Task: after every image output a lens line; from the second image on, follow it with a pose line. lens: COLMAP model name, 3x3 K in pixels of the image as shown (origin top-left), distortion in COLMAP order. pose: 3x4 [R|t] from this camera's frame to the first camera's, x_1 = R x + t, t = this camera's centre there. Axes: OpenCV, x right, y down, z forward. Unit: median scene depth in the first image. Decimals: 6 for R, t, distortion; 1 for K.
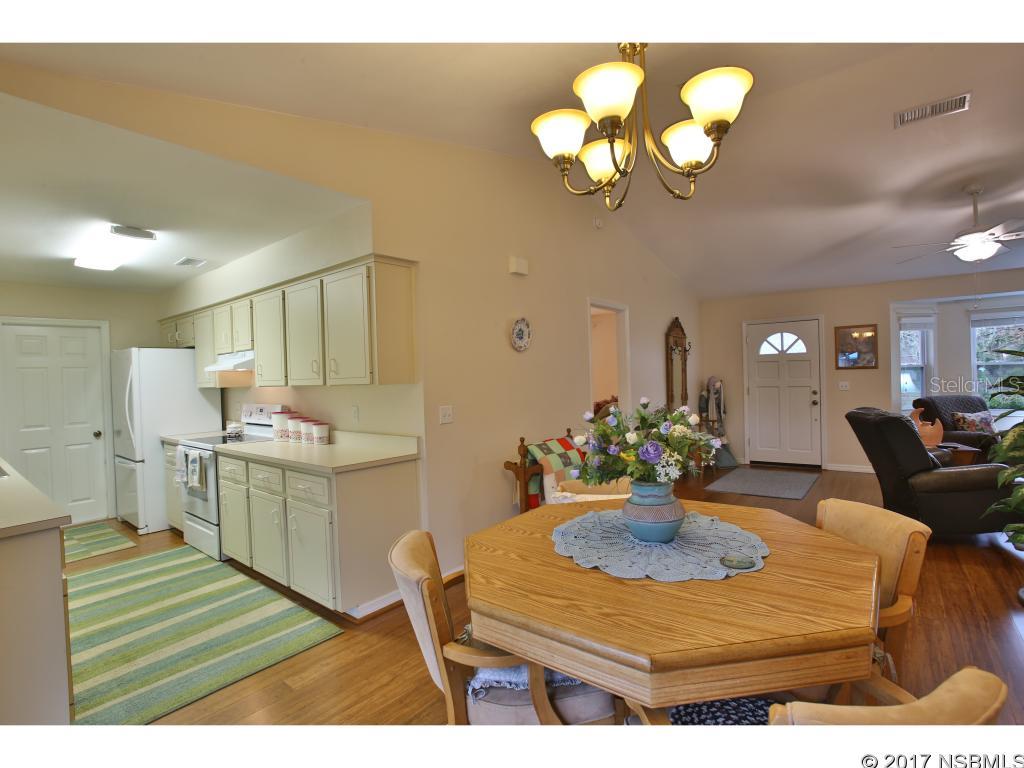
lens RADIAL K [[491.3, 0, 494.9], [0, 491.3, 383.7], [0, 0, 1]] dist [-0.064917, 0.034671]
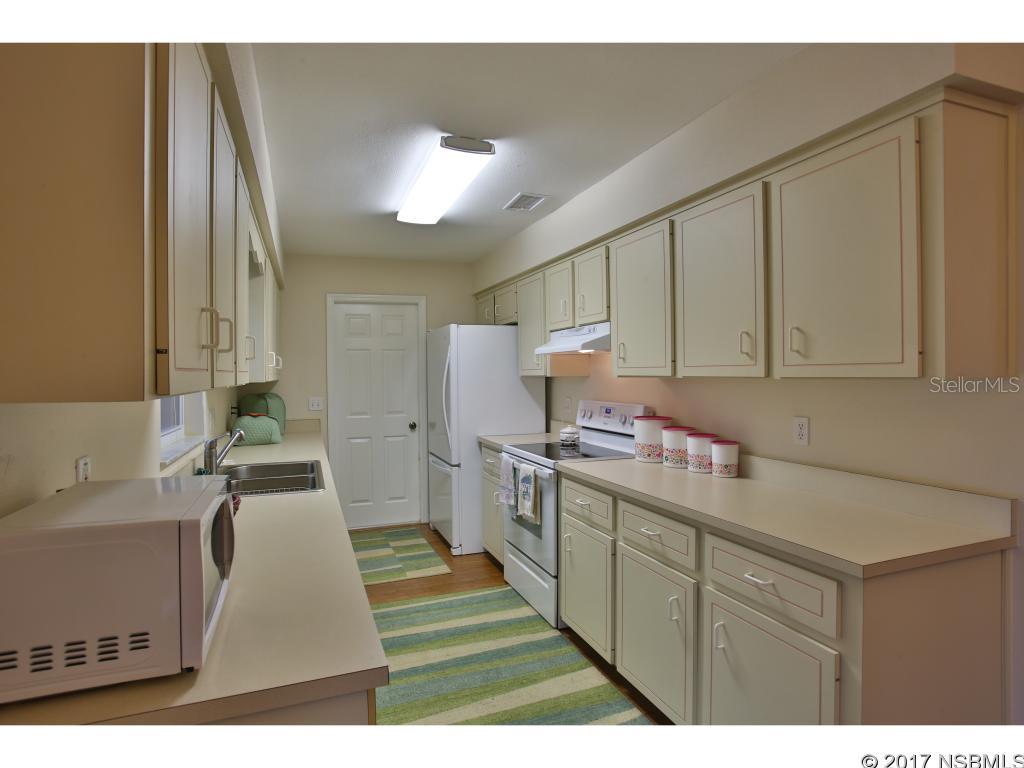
lens RADIAL K [[559.4, 0, 512.0], [0, 559.4, 384.0], [0, 0, 1]] dist [-0.047459, 0.000541]
pose [[0.872127, 0.031256, -0.488279, -0.240086], [-0.023757, 0.999486, 0.021546, 0.003101], [0.488702, -0.007191, 0.872421, 0.266312]]
